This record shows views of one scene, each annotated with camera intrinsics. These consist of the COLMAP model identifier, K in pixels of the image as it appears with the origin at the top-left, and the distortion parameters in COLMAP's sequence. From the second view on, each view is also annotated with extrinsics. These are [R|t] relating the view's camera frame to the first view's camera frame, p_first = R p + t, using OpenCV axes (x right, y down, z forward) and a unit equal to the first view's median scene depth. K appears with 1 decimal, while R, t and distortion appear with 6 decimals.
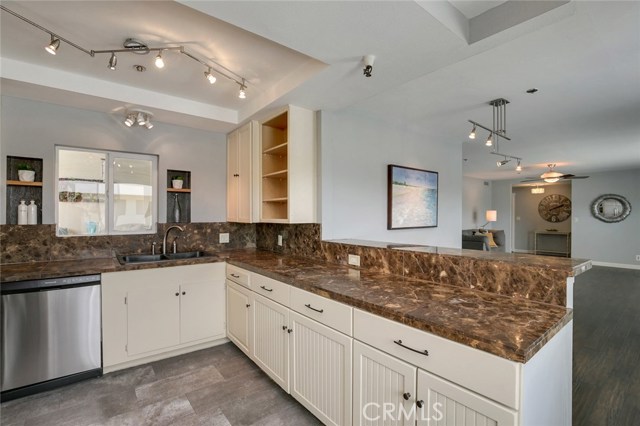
lens RADIAL K [[293.2, 0, 322.3], [0, 293.2, 213.4], [0, 0, 1]] dist [-0.028750, -0.000084]
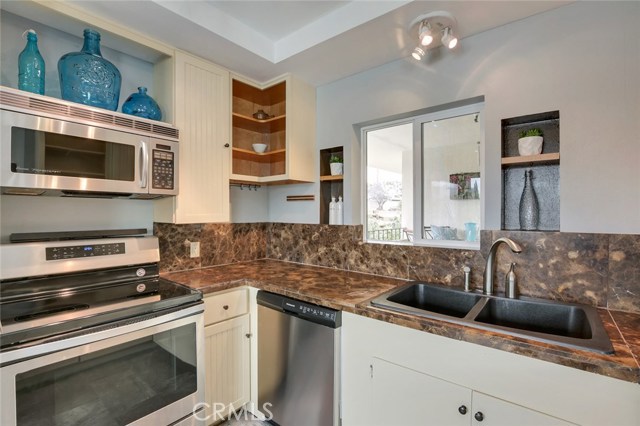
lens RADIAL K [[293.2, 0, 322.3], [0, 293.2, 213.4], [0, 0, 1]] dist [-0.028750, -0.000084]
pose [[0.212892, -0.001935, -0.977074, -0.152850], [0.003753, 0.999992, -0.001162, 0.005111], [0.977069, -0.003420, 0.212898, 0.728819]]
